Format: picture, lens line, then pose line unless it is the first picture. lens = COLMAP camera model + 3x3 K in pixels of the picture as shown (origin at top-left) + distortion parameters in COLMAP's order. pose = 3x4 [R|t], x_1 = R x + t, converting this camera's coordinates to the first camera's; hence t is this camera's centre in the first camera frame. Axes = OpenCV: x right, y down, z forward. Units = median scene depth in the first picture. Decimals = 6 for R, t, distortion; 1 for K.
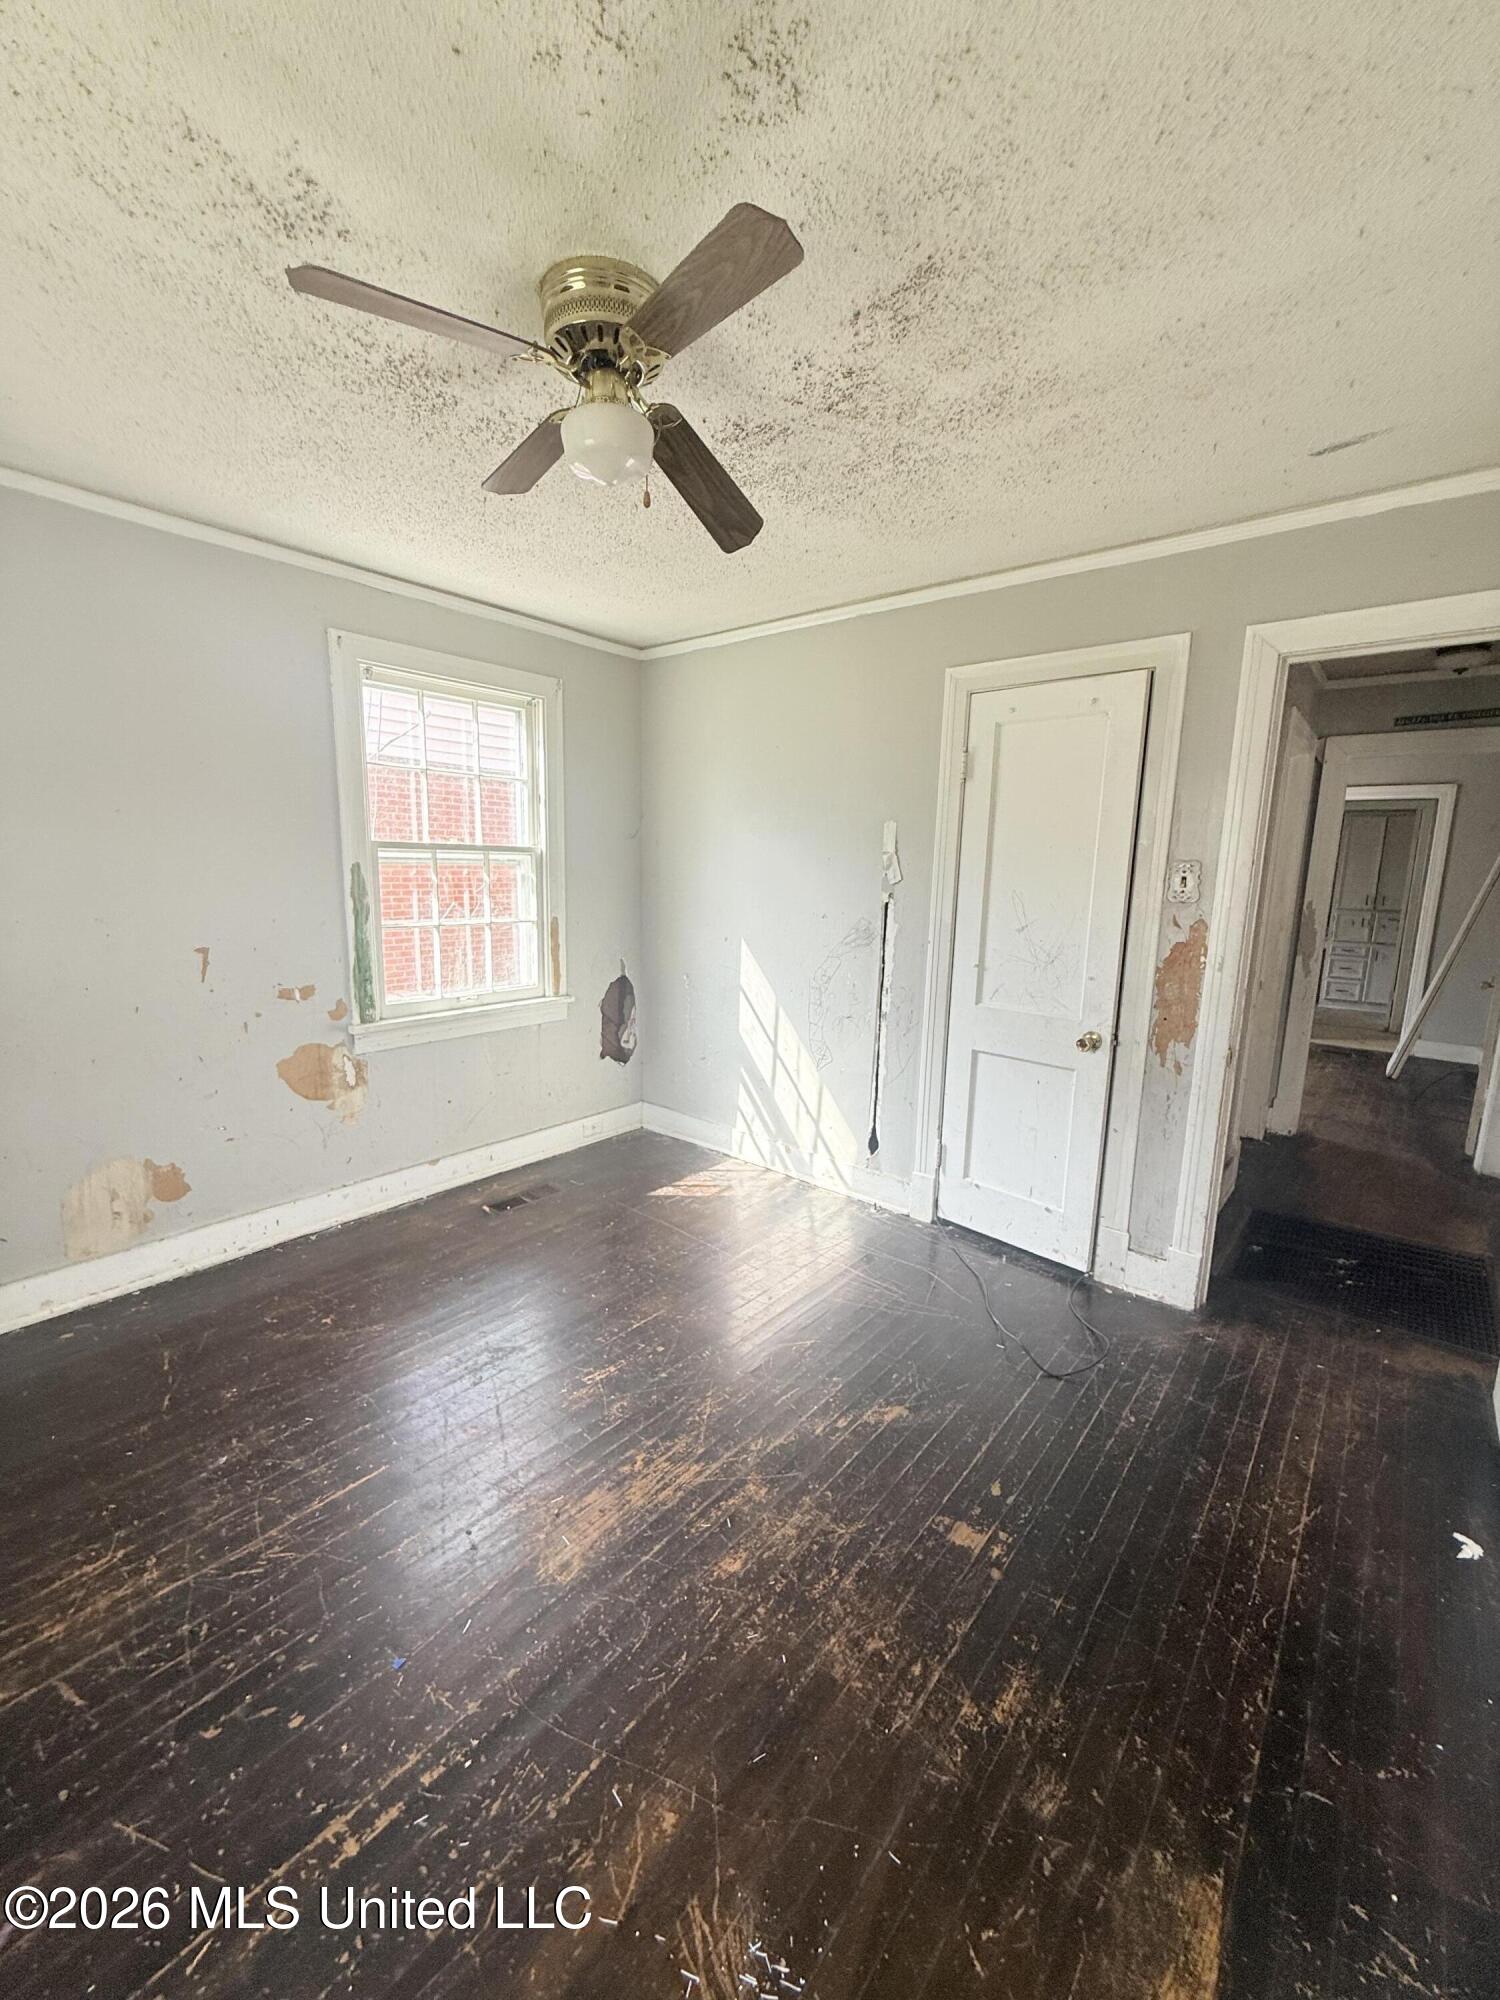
lens RADIAL K [[801.3, 0, 748.5], [0, 801.3, 996.6], [0, 0, 1]] dist [0.000357, 0.000178]
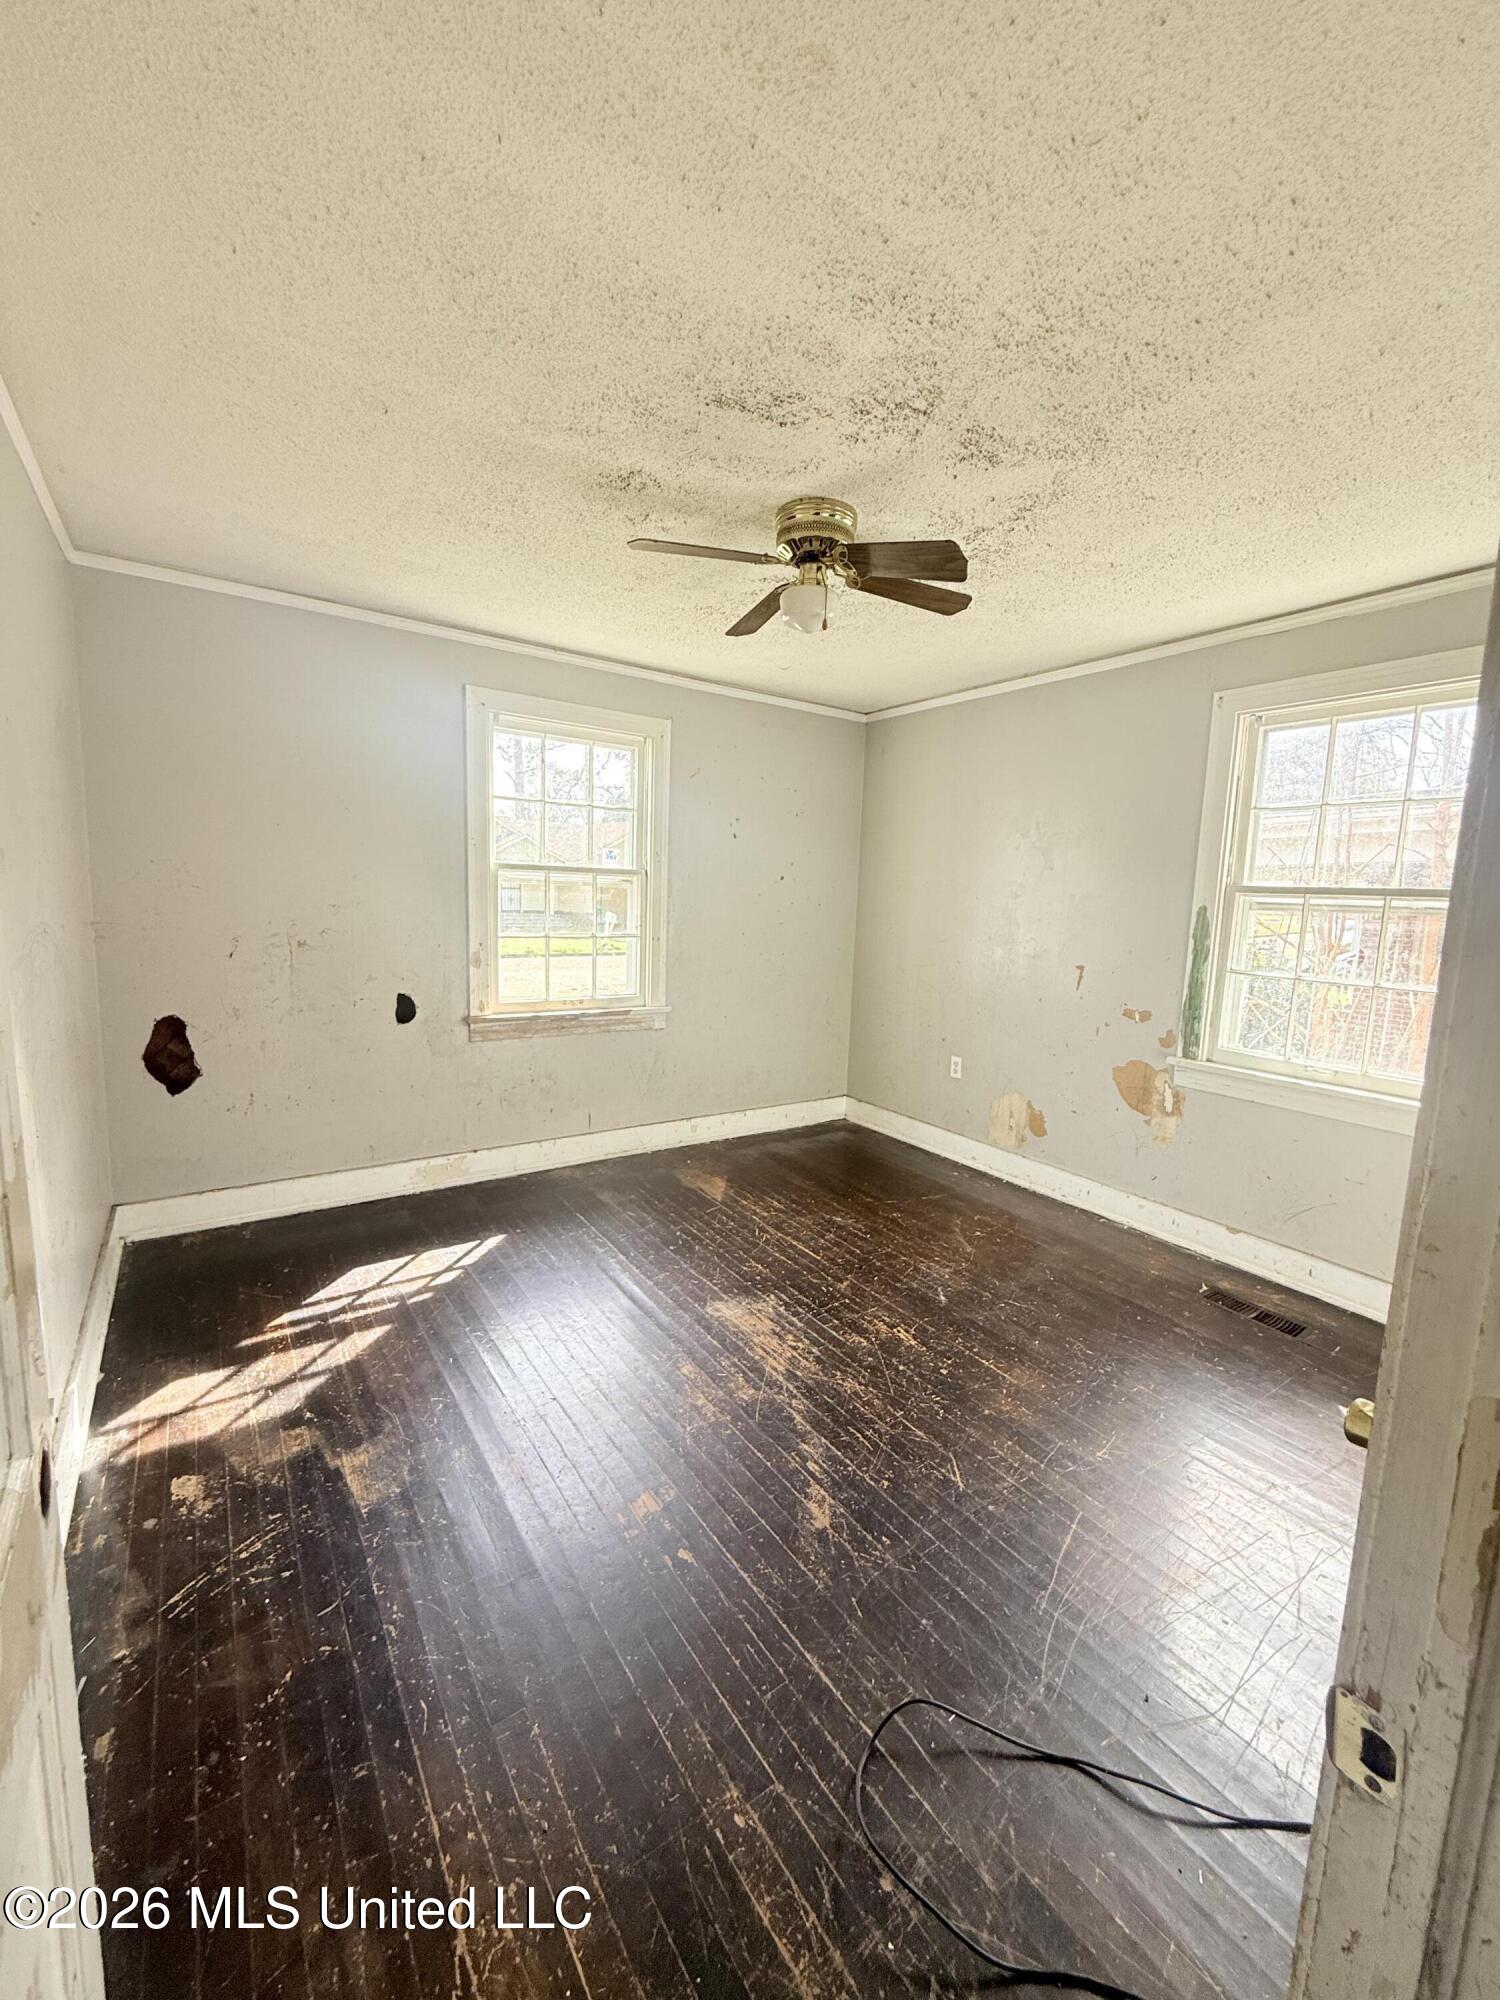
lens RADIAL K [[801.3, 0, 748.5], [0, 801.3, 996.6], [0, 0, 1]] dist [0.000357, 0.000178]
pose [[-0.270106, 0.098056, -0.957825, 0.735596], [-0.200154, 0.967350, 0.155475, -0.102091], [0.941797, 0.233707, -0.241661, 0.764238]]
